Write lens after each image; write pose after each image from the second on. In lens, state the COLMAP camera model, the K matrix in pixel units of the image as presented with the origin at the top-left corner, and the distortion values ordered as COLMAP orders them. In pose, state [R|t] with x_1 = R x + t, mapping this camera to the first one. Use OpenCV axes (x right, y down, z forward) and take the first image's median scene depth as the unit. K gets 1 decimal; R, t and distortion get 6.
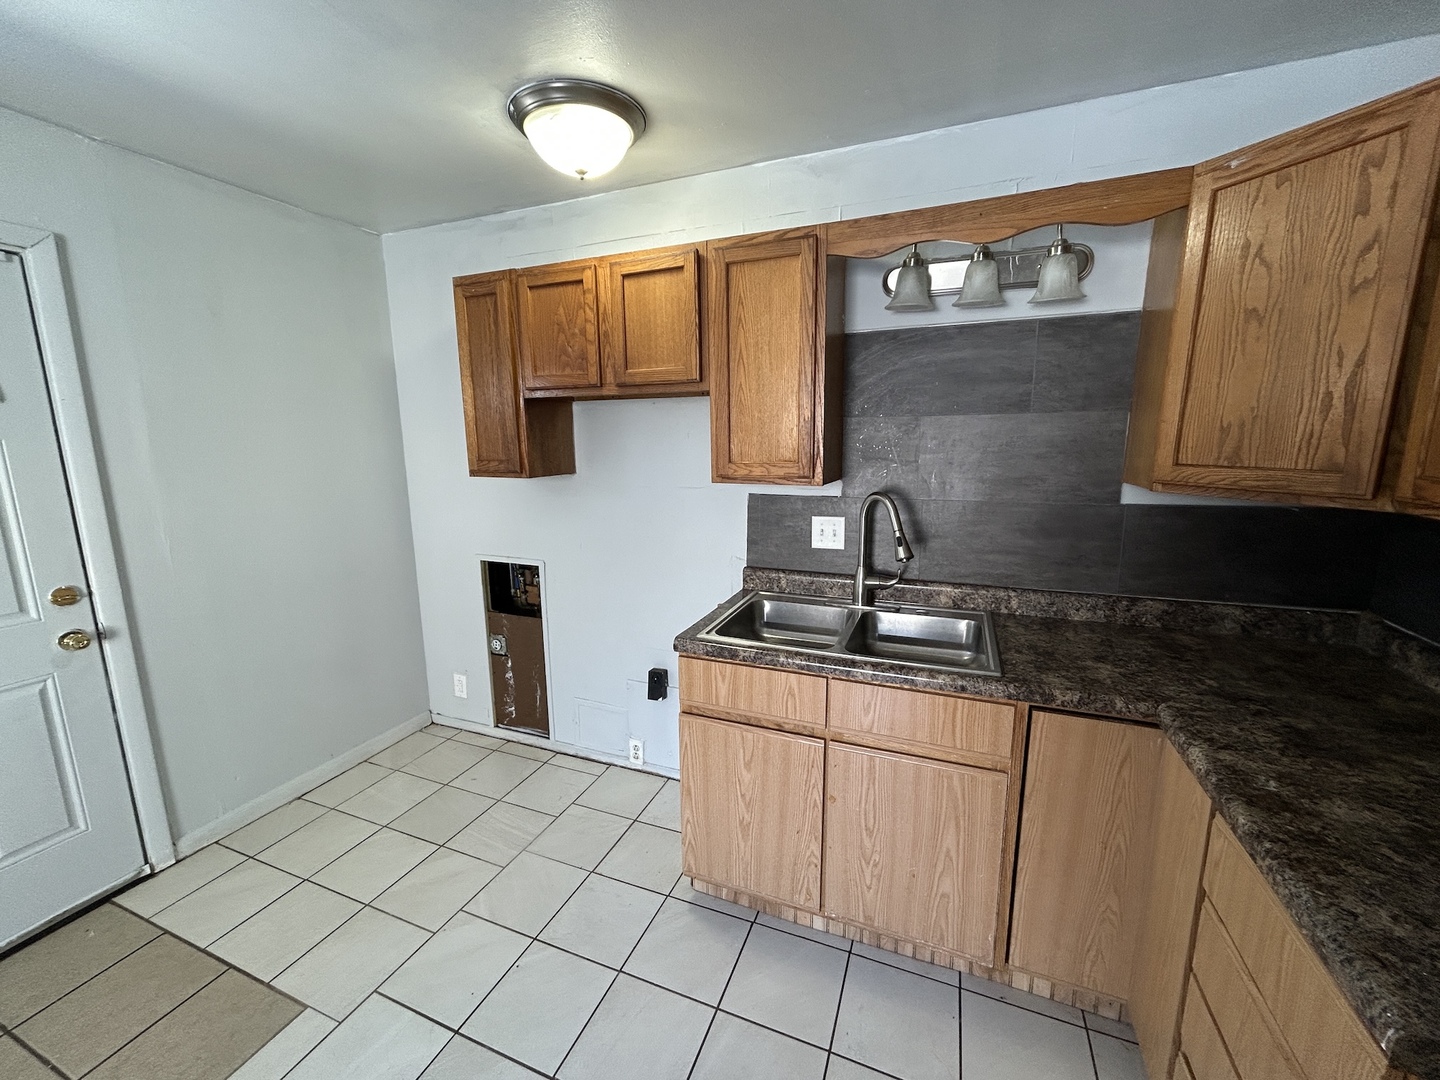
lens RADIAL K [[583.5, 0, 720.7], [0, 583.5, 537.7], [0, 0, 1]] dist [0.000404, 0.000715]
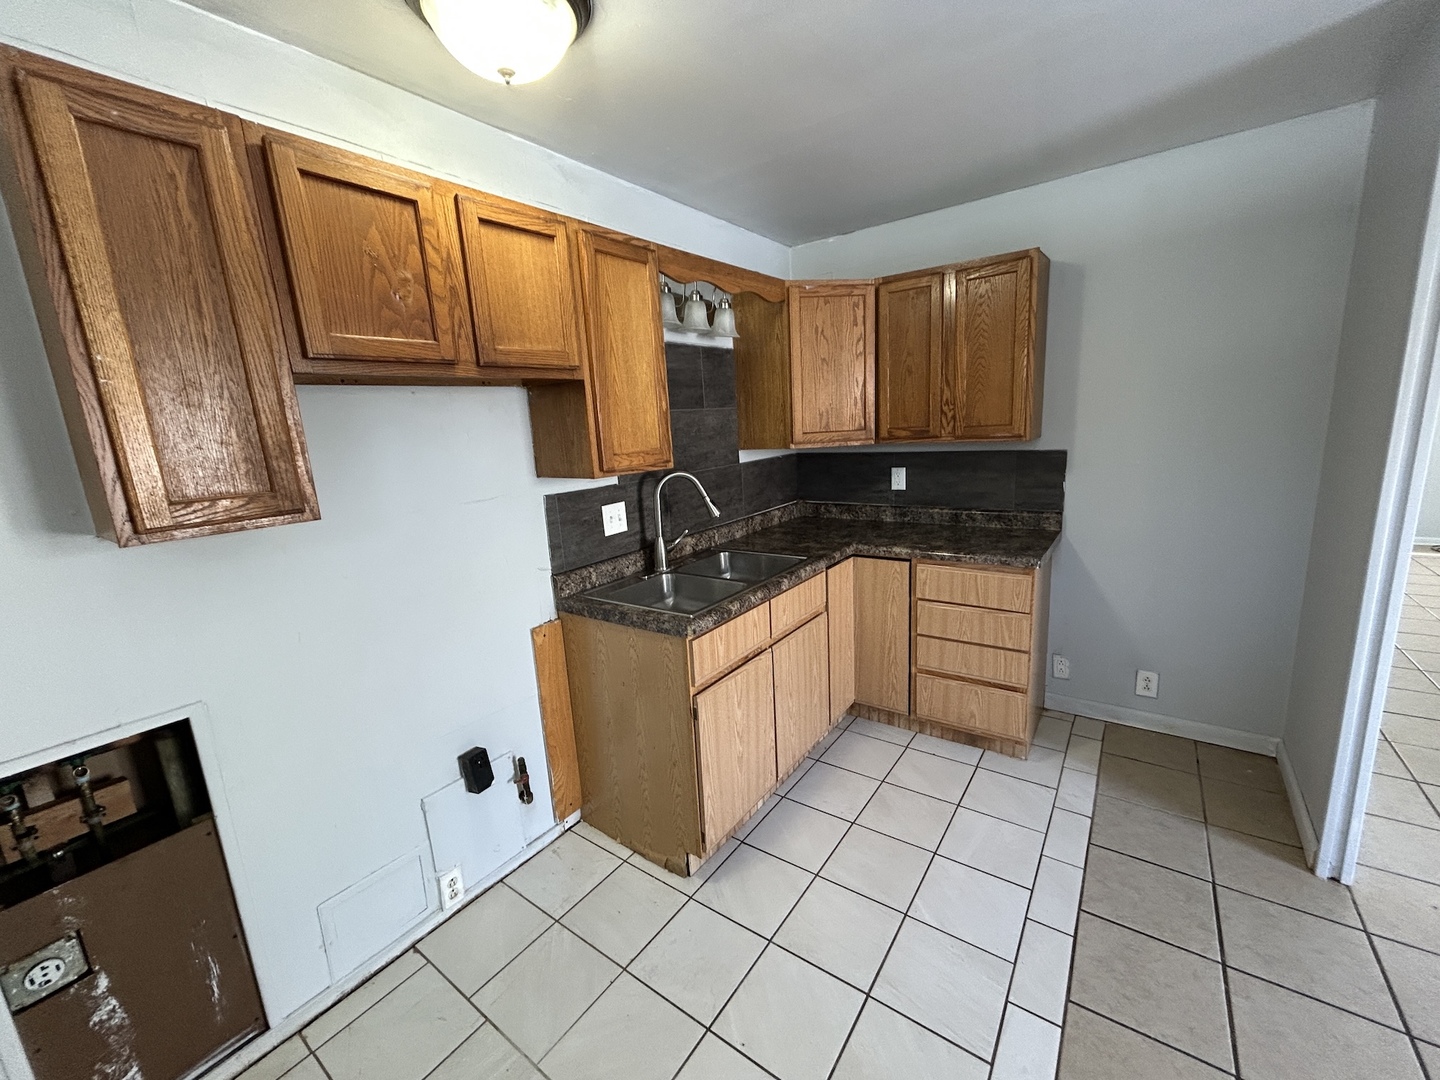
lens RADIAL K [[583.5, 0, 720.7], [0, 583.5, 537.7], [0, 0, 1]] dist [0.000404, 0.000715]
pose [[0.240400, -0.194518, 0.950984, -0.879516], [0.224047, 0.964380, 0.140622, -0.090068], [-0.944463, 0.179260, 0.275418, 0.571236]]
